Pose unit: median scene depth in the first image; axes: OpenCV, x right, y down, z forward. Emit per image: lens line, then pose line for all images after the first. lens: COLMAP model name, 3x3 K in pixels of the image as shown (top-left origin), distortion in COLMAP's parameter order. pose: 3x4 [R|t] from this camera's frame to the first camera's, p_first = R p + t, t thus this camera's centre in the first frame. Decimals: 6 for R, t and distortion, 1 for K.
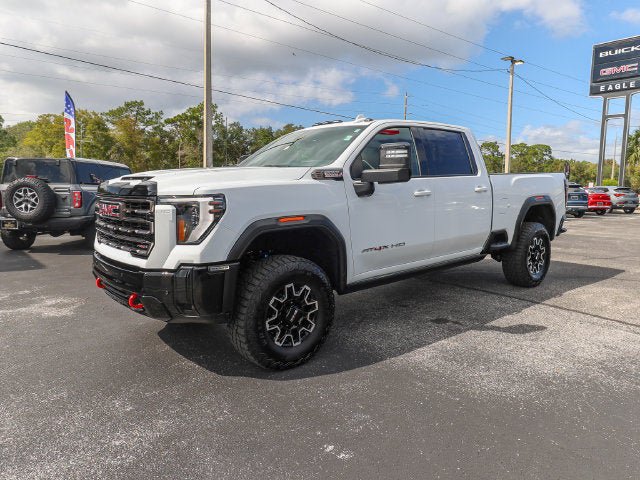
lens RADIAL K [[474.9, 0, 324.3], [0, 474.9, 240.6], [0, 0, 1]] dist [0.012783, -0.002673]
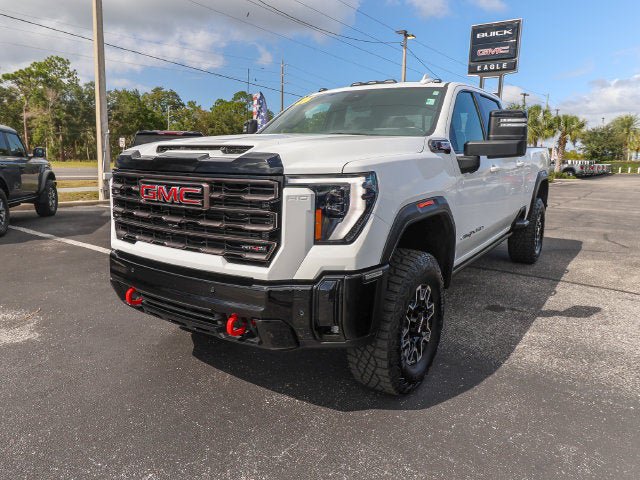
lens RADIAL K [[474.9, 0, 324.3], [0, 474.9, 240.6], [0, 0, 1]] dist [0.012783, -0.002673]
pose [[0.962659, -0.037425, 0.268116, -0.391157], [0.021213, 0.997781, 0.063111, -0.033362], [-0.269884, -0.055067, 0.961317, 0.261044]]
